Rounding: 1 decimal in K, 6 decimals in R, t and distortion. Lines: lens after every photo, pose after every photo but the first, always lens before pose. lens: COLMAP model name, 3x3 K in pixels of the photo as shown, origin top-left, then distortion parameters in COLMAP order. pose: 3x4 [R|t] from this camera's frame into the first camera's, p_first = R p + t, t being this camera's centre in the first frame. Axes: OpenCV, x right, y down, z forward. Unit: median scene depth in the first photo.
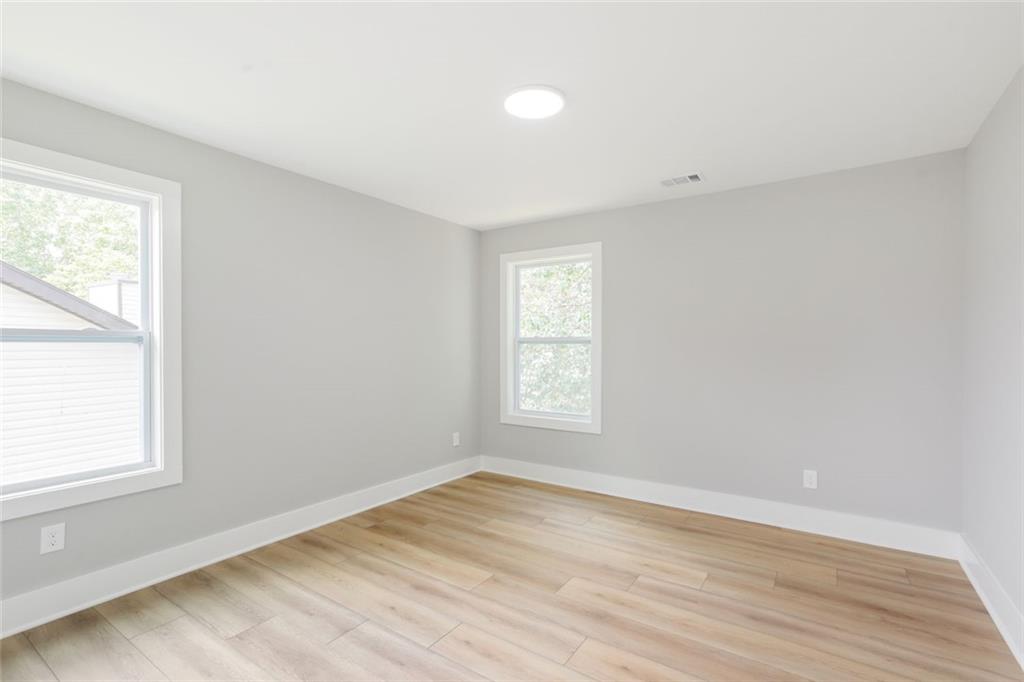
lens RADIAL K [[468.6, 0, 511.9], [0, 468.6, 333.9], [0, 0, 1]] dist [-0.030793, 0.001019]
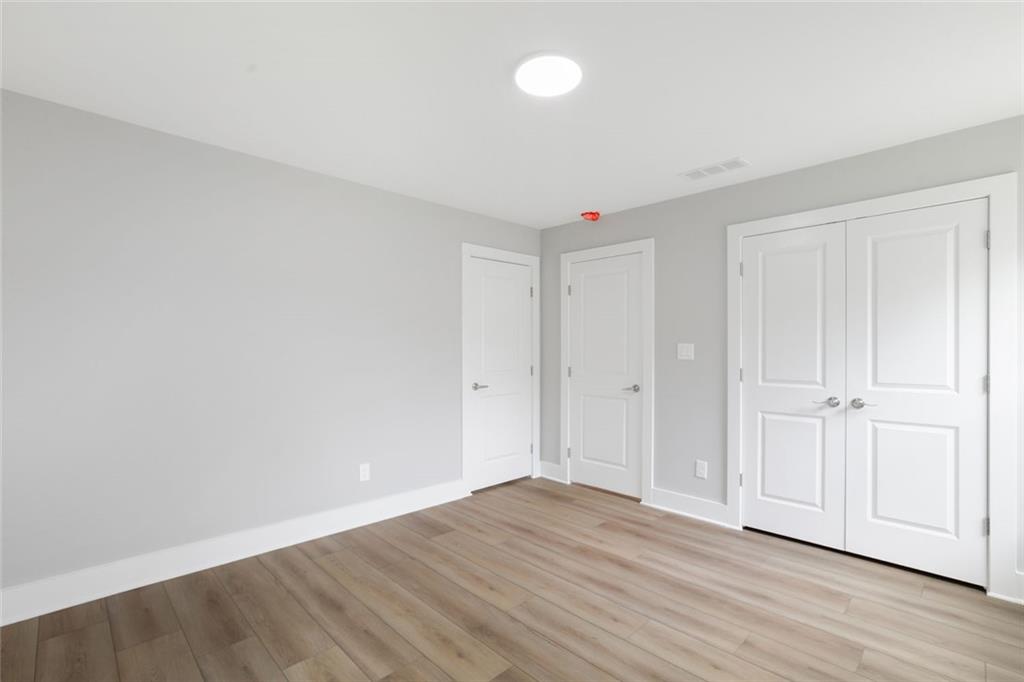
lens RADIAL K [[468.6, 0, 511.9], [0, 468.6, 333.9], [0, 0, 1]] dist [-0.030793, 0.001019]
pose [[-0.978399, 0.003971, 0.206686, -0.079177], [-0.004409, 0.999187, -0.040070, 0.035947], [-0.206677, -0.040116, -0.977586, 2.010116]]
